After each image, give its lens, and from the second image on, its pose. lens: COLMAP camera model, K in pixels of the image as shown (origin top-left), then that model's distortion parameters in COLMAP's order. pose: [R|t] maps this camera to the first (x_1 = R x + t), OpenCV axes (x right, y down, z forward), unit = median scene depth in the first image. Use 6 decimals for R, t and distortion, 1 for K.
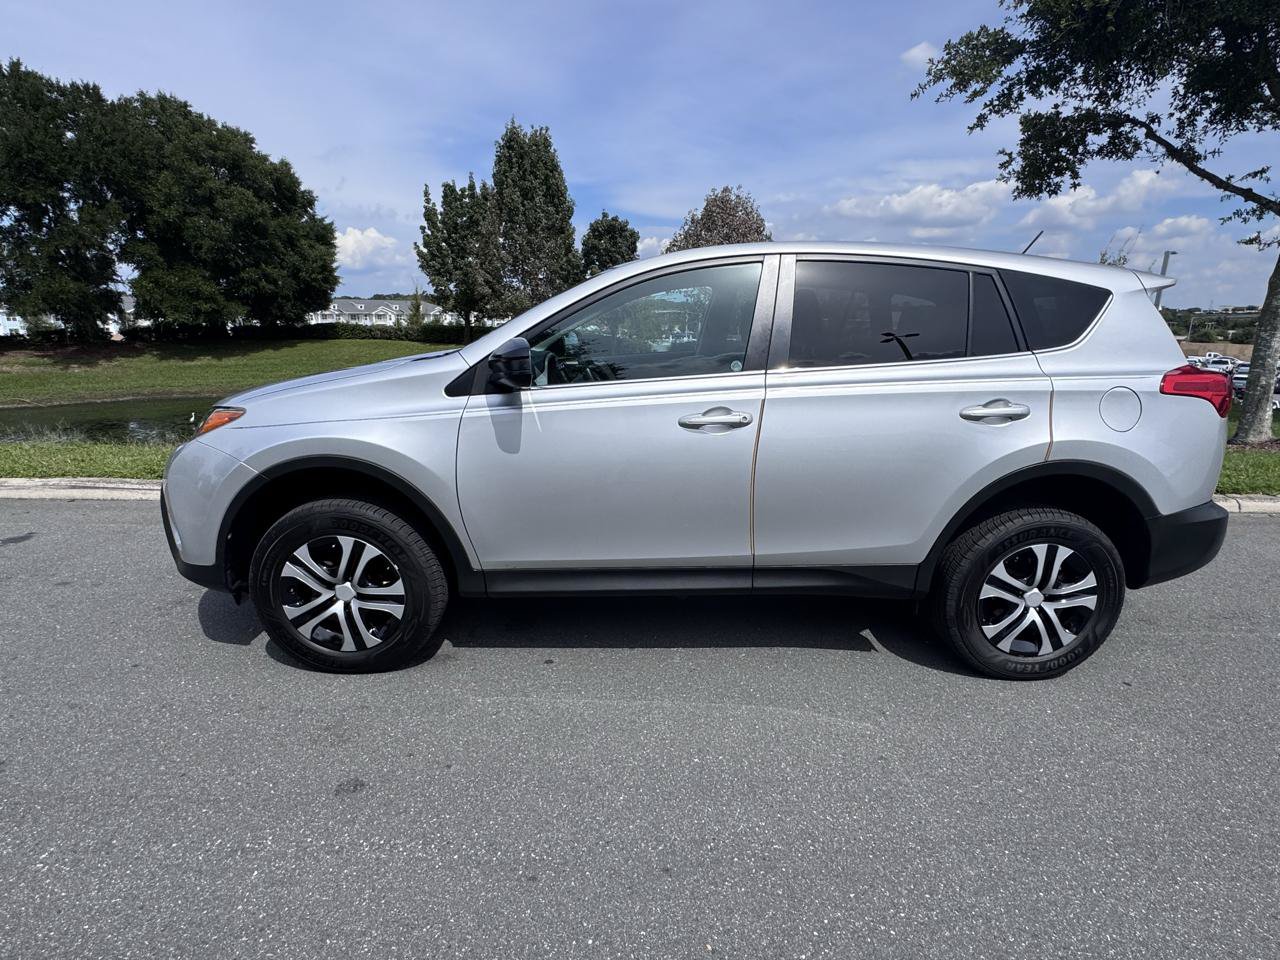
lens RADIAL K [[659.5, 0, 640.0], [0, 659.5, 480.0], [0, 0, 1]] dist [0.000589, 0.000070]
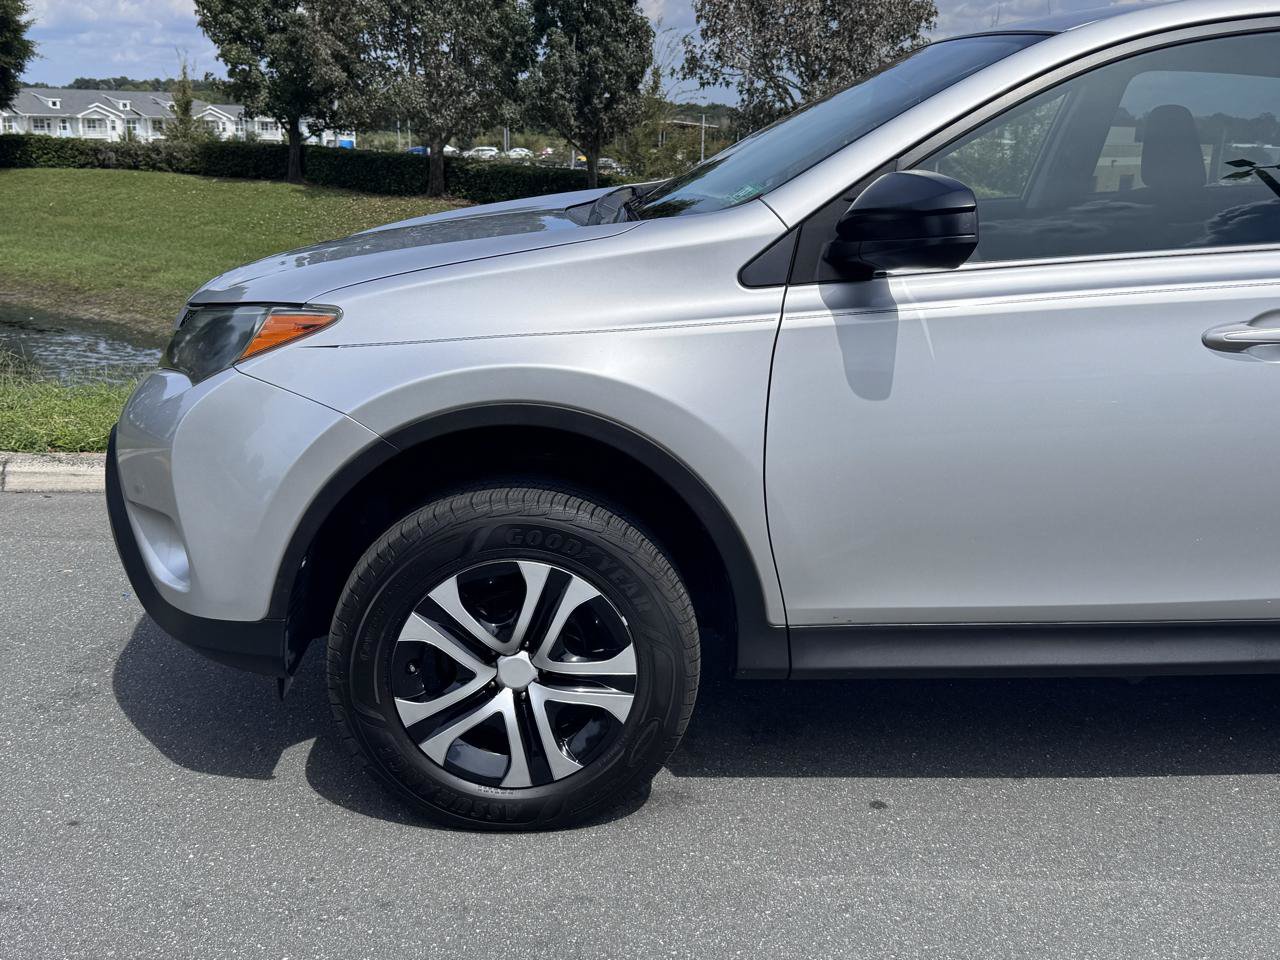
lens RADIAL K [[1267.2, 0, 640.0], [0, 1267.2, 480.0], [0, 0, 1]] dist [0.107436, -0.201121]
pose [[0.999312, 0.001066, 0.037065, -0.389643], [-0.001942, 0.999720, 0.023586, -0.000894], [-0.037029, -0.023642, 0.999034, 0.017918]]
